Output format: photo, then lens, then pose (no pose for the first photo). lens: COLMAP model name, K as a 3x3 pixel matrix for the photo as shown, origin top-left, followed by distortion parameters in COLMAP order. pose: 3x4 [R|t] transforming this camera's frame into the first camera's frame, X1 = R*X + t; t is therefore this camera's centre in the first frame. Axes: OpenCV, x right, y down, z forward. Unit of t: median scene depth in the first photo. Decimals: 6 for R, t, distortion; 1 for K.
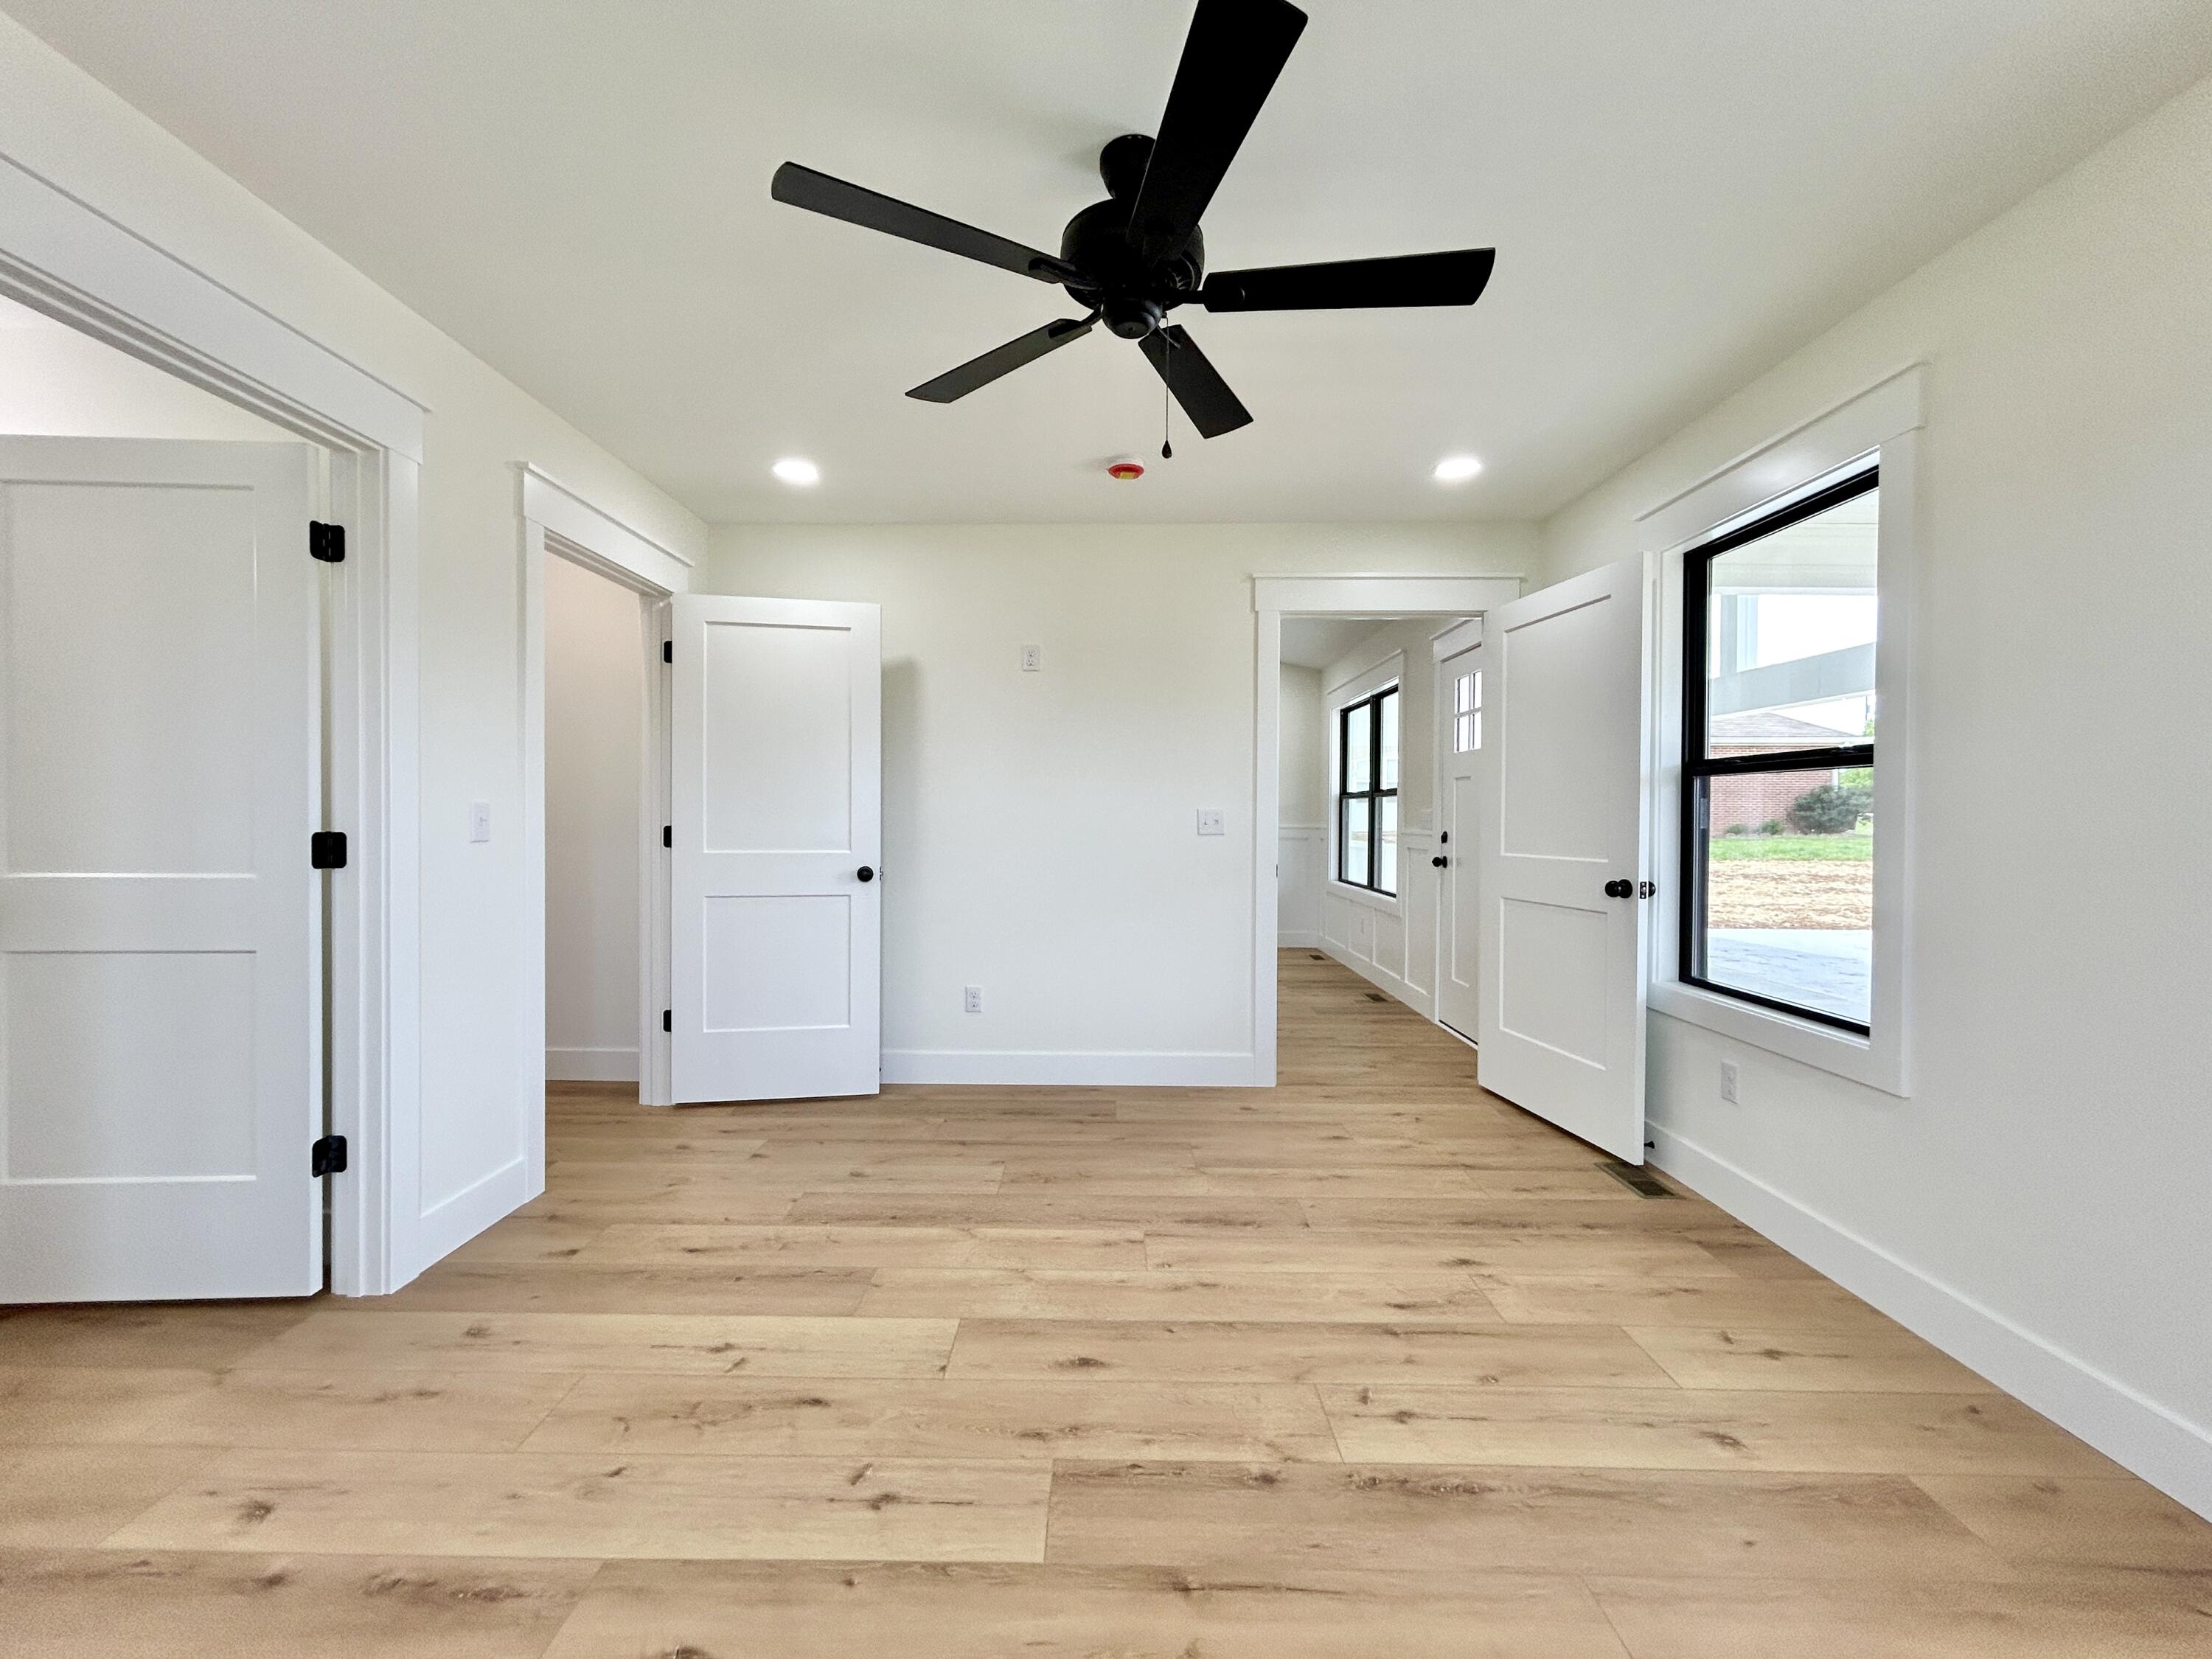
lens RADIAL K [[892.8, 0, 1094.7], [0, 892.8, 823.1], [0, 0, 1]] dist [-0.004995, 0.002808]
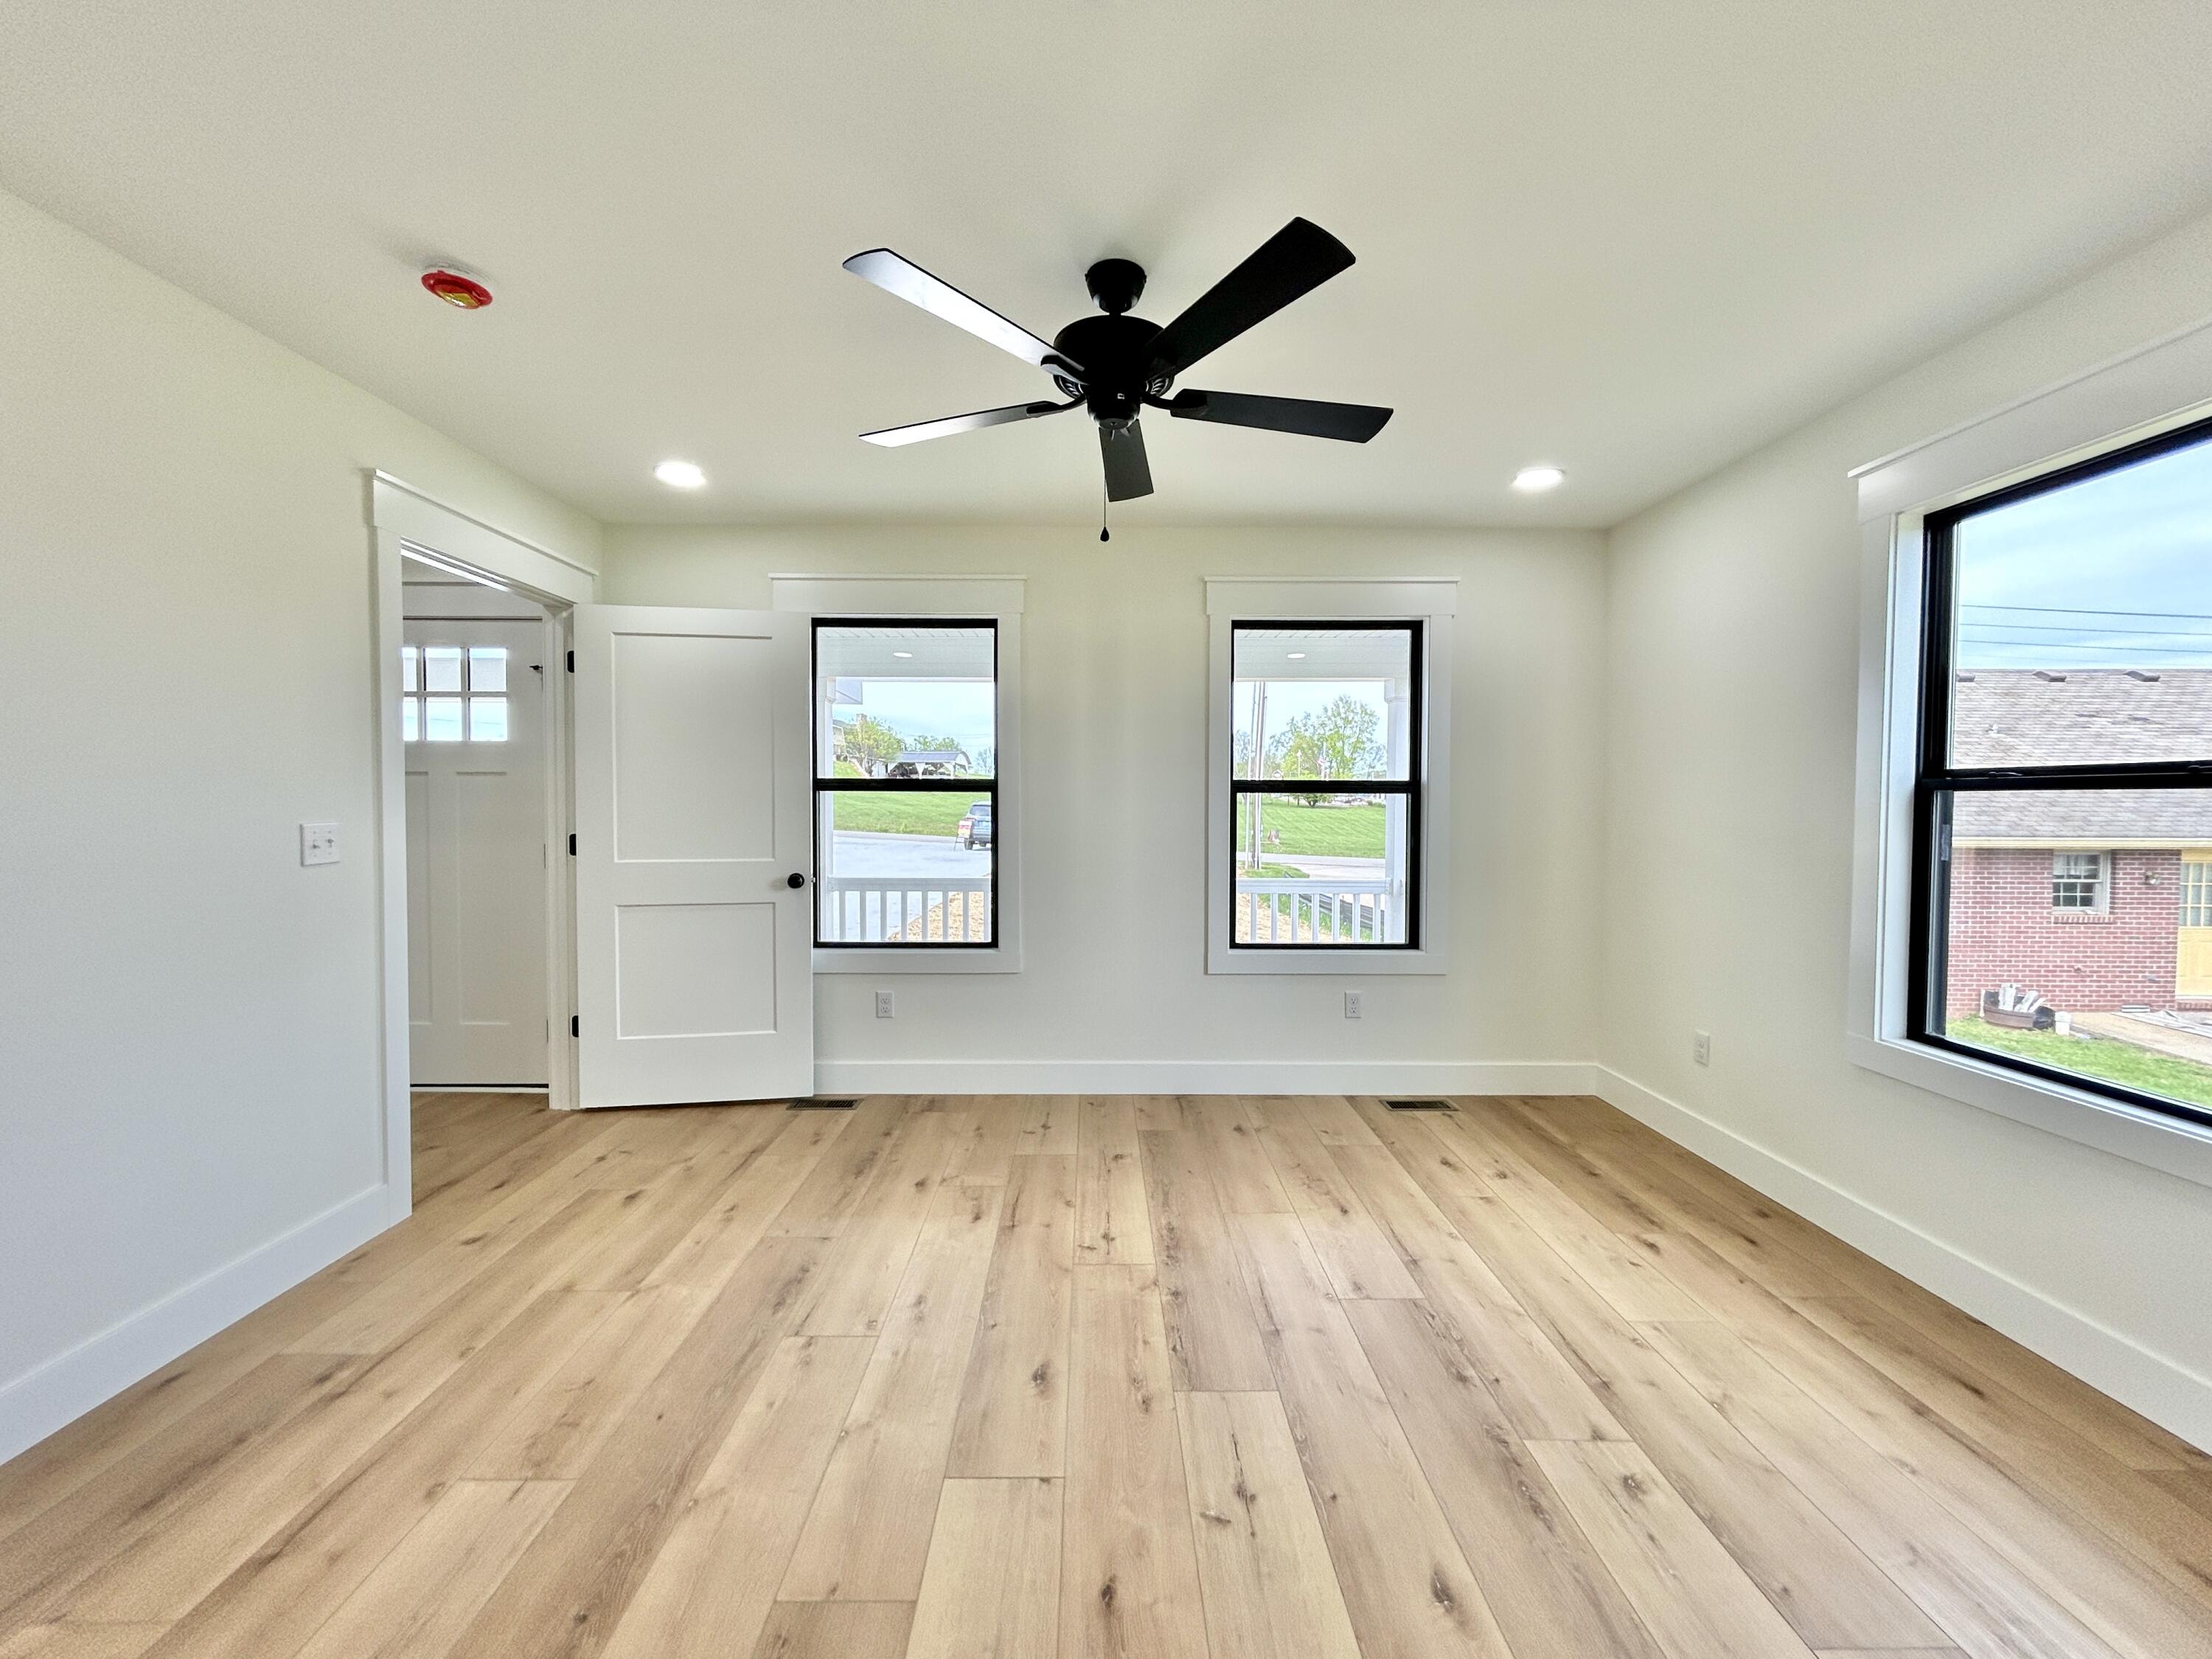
lens RADIAL K [[892.8, 0, 1103.3], [0, 892.8, 819.6], [0, 0, 1]] dist [-0.004995, 0.002808]
pose [[-0.027699, -0.027400, 0.999241, -0.874663], [0.005389, 0.999606, 0.027560, -0.056260], [-0.999602, 0.006148, -0.027541, 0.813399]]
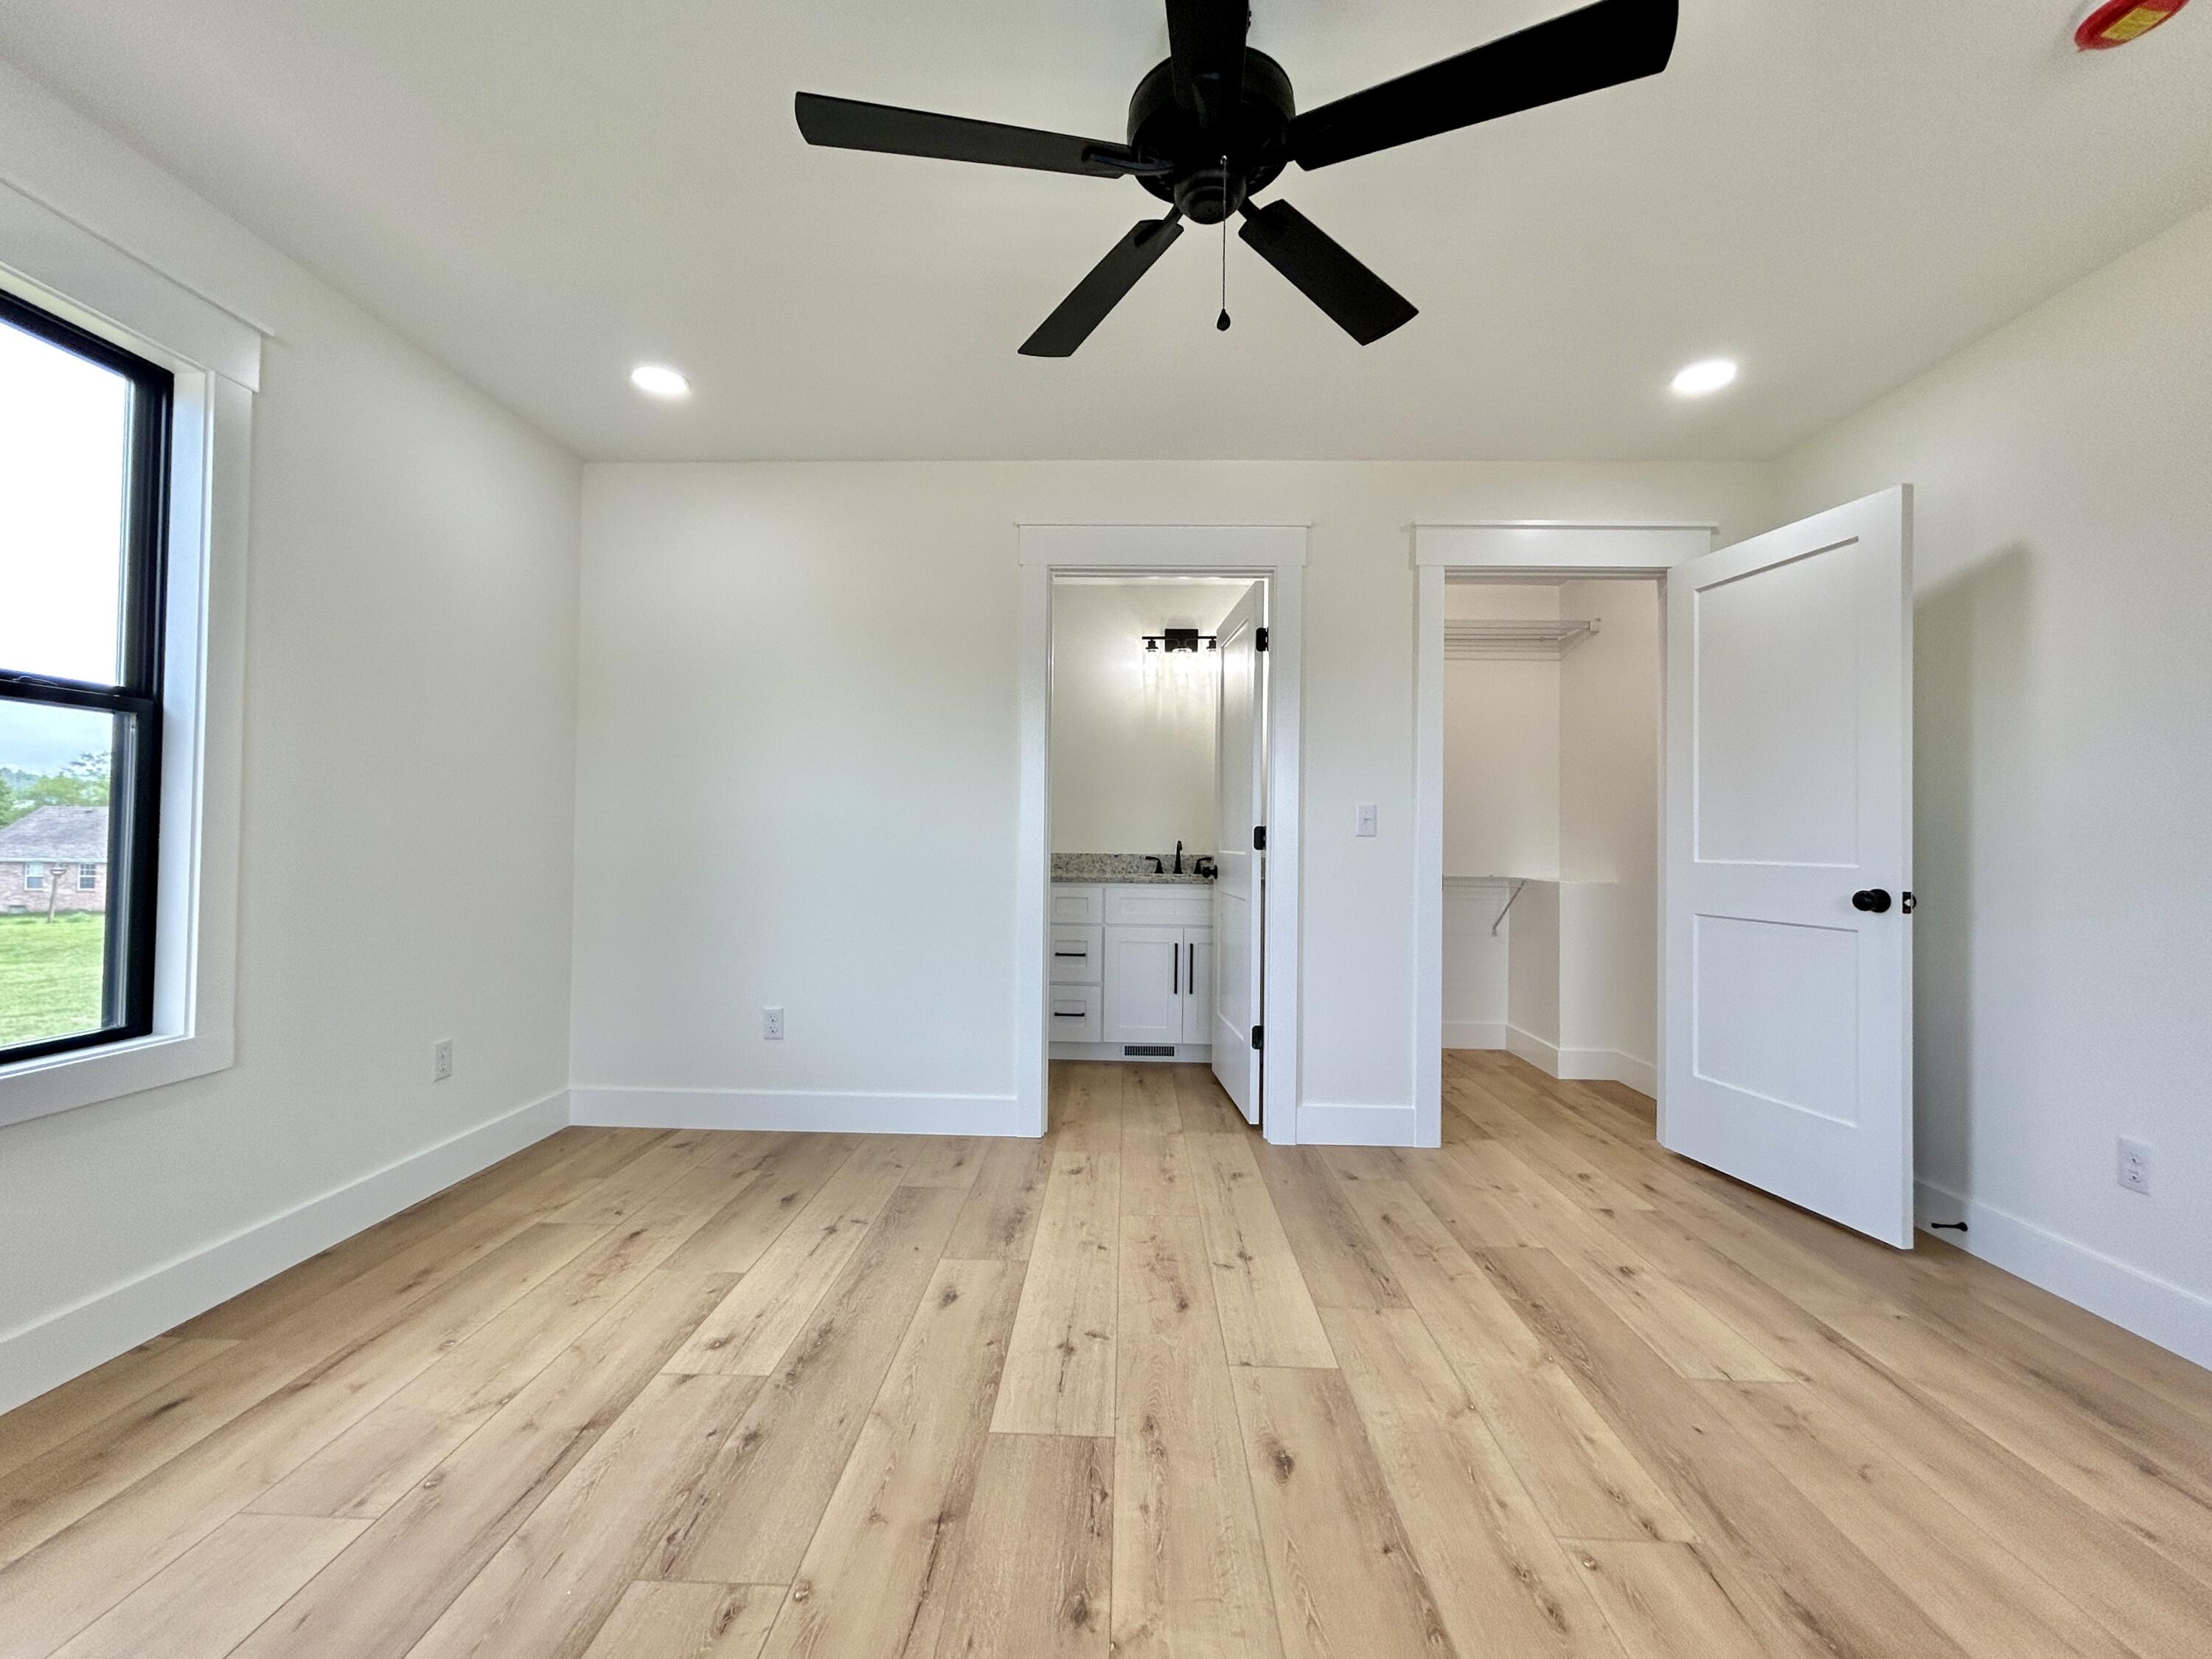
lens RADIAL K [[926.9, 0, 1094.8], [0, 926.9, 822.5], [0, 0, 1]] dist [0.000496, 0.000139]
pose [[-0.020428, -0.025465, -0.999467, 0.716257], [-0.021627, 0.999453, -0.025023, 0.047915], [0.999557, 0.021104, -0.020967, 0.714780]]
